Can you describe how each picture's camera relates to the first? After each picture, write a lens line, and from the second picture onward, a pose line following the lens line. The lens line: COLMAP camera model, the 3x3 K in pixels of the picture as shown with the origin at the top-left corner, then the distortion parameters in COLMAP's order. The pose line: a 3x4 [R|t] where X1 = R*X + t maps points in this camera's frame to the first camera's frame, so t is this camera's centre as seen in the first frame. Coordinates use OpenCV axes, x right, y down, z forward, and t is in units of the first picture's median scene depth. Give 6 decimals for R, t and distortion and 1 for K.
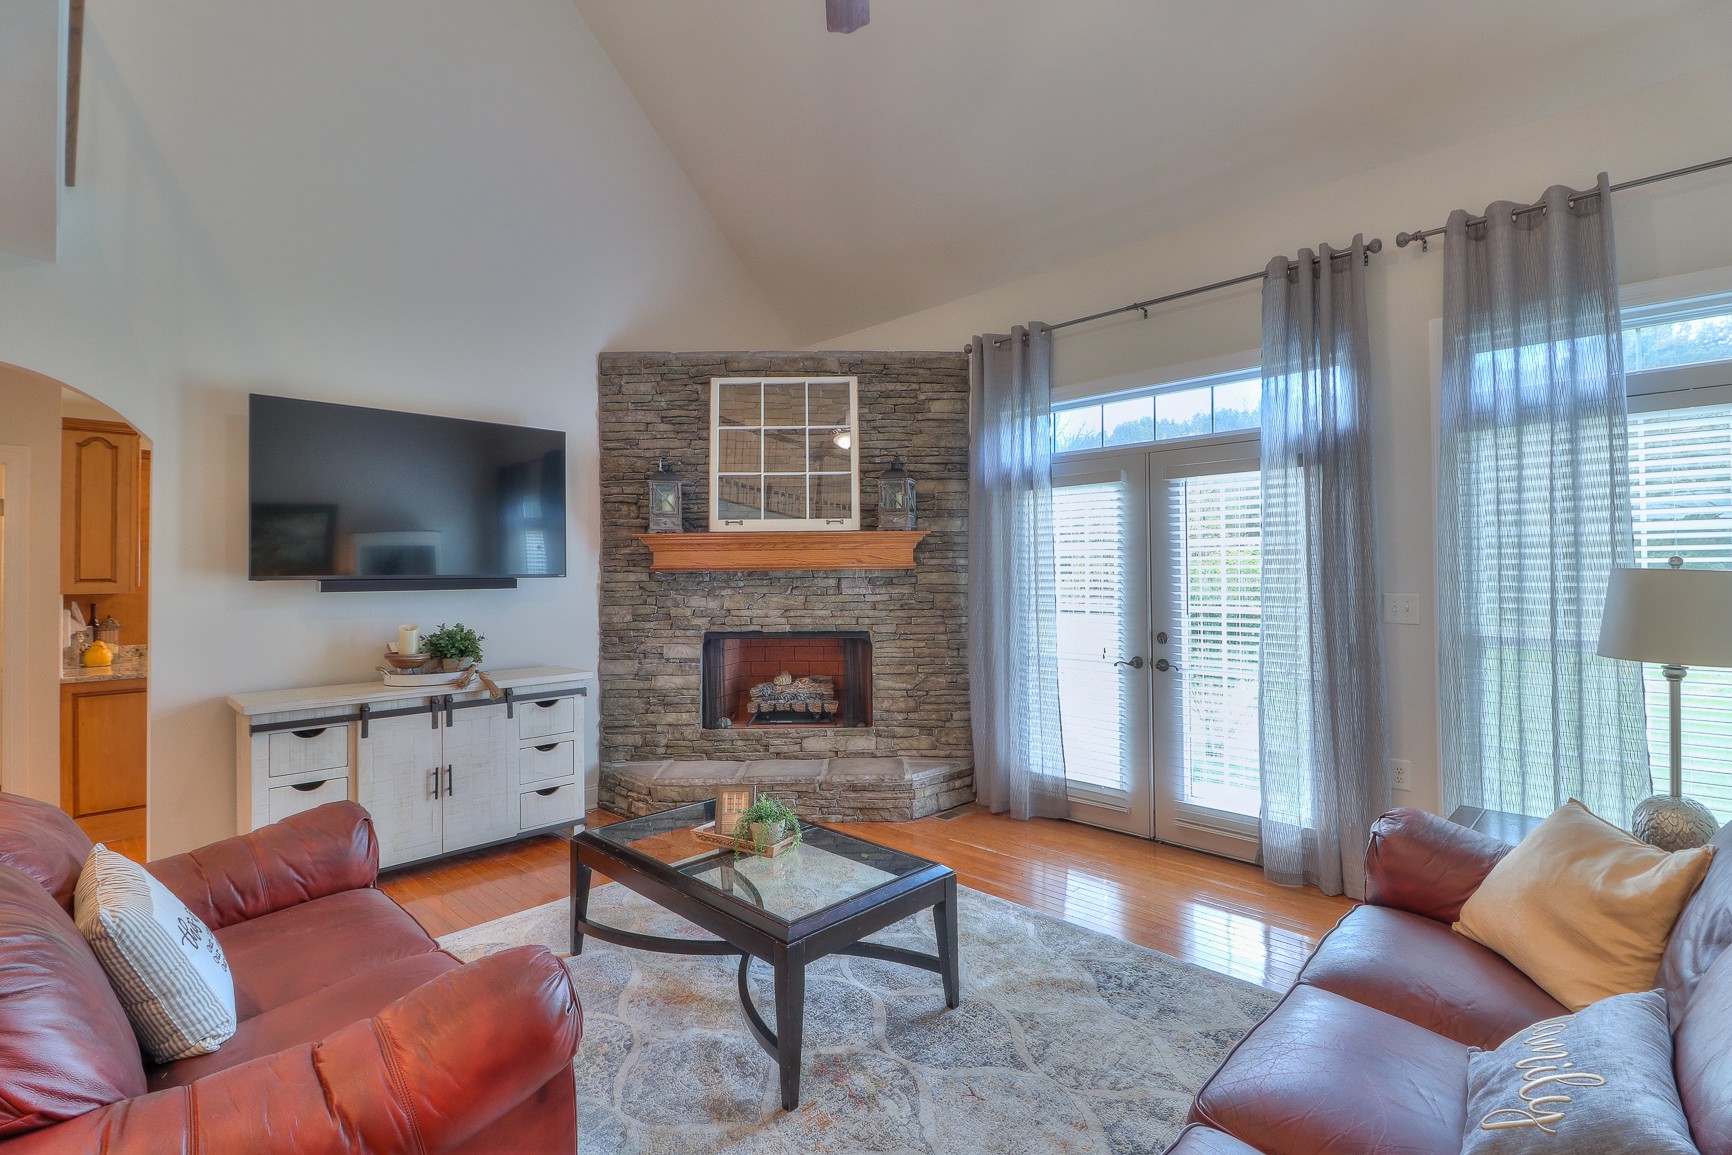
lens RADIAL K [[798.8, 0, 859.2], [0, 798.8, 568.0], [0, 0, 1]] dist [-0.003394, -0.002798]
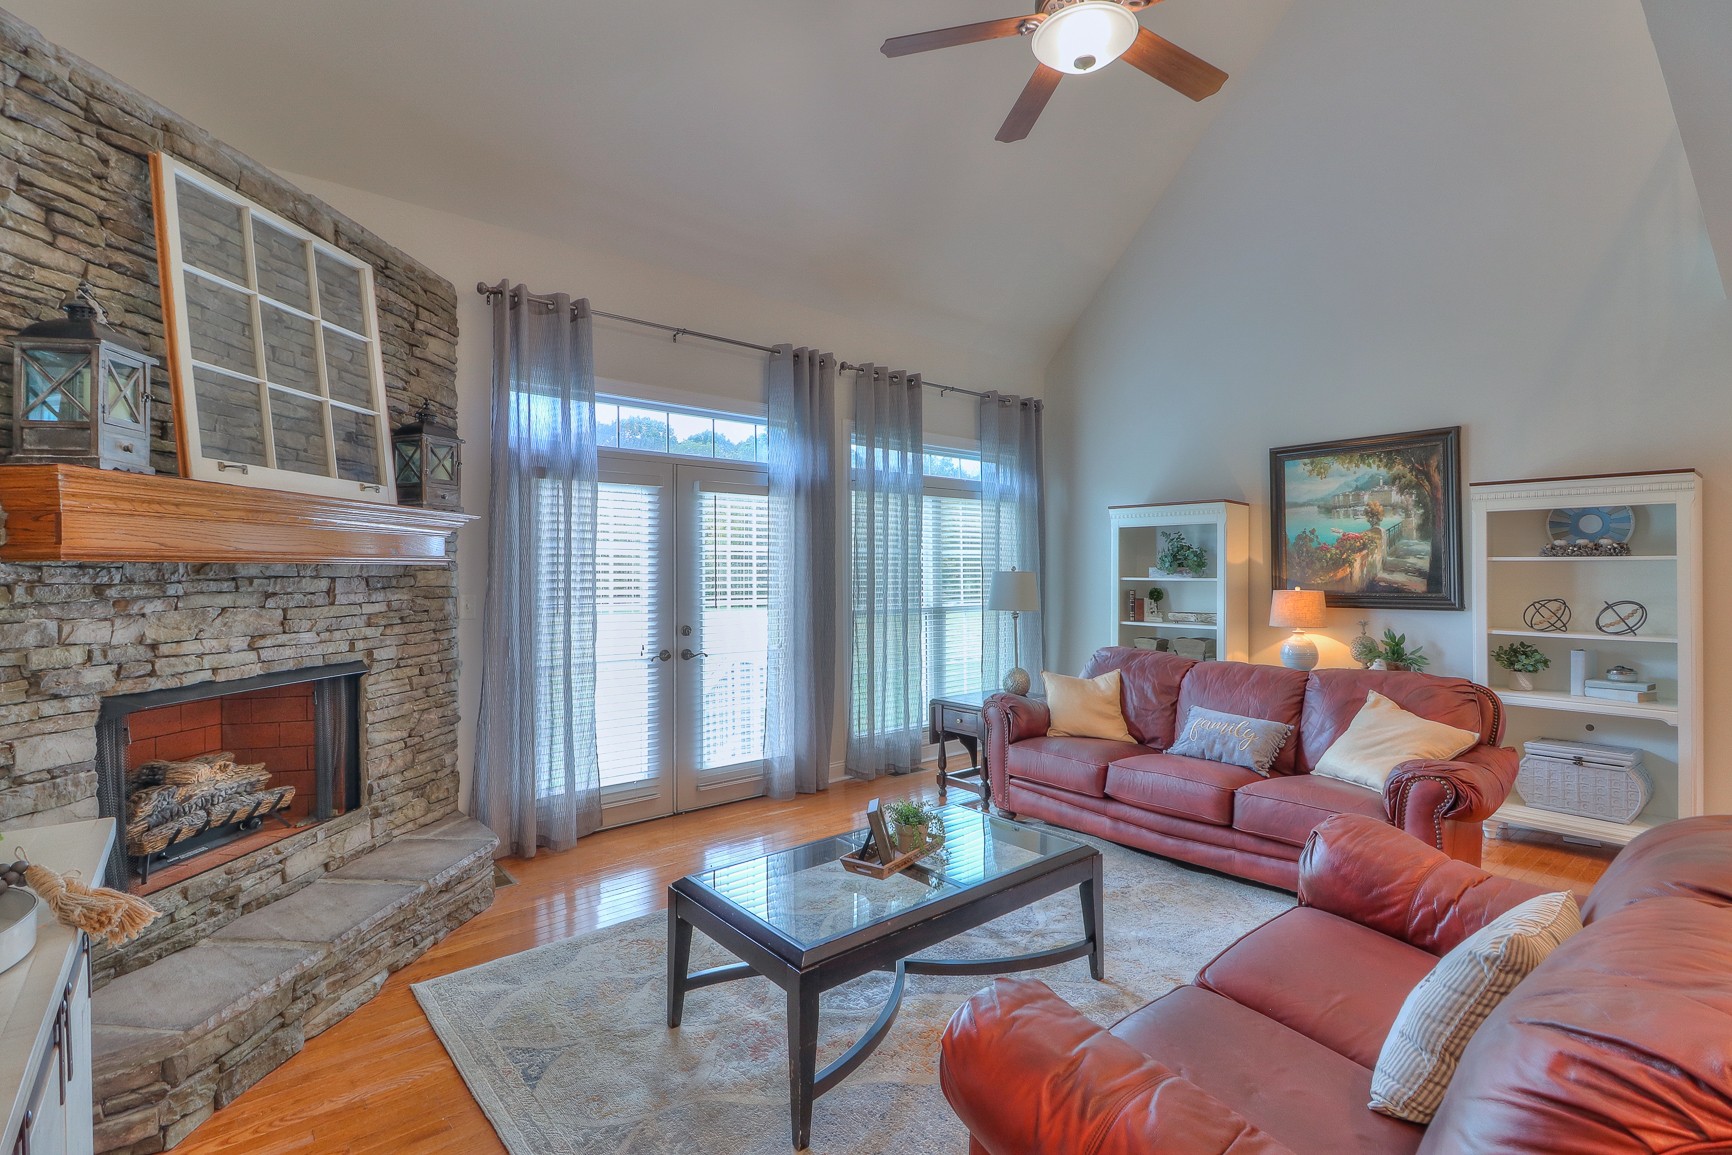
lens RADIAL K [[798.8, 0, 860.5], [0, 798.8, 576.4], [0, 0, 1]] dist [-0.003394, -0.002798]
pose [[0.091778, 0.005846, 0.995762, -0.604639], [-0.001293, 0.999983, -0.005752, 0.014235], [-0.995779, -0.000759, 0.091784, 0.543825]]
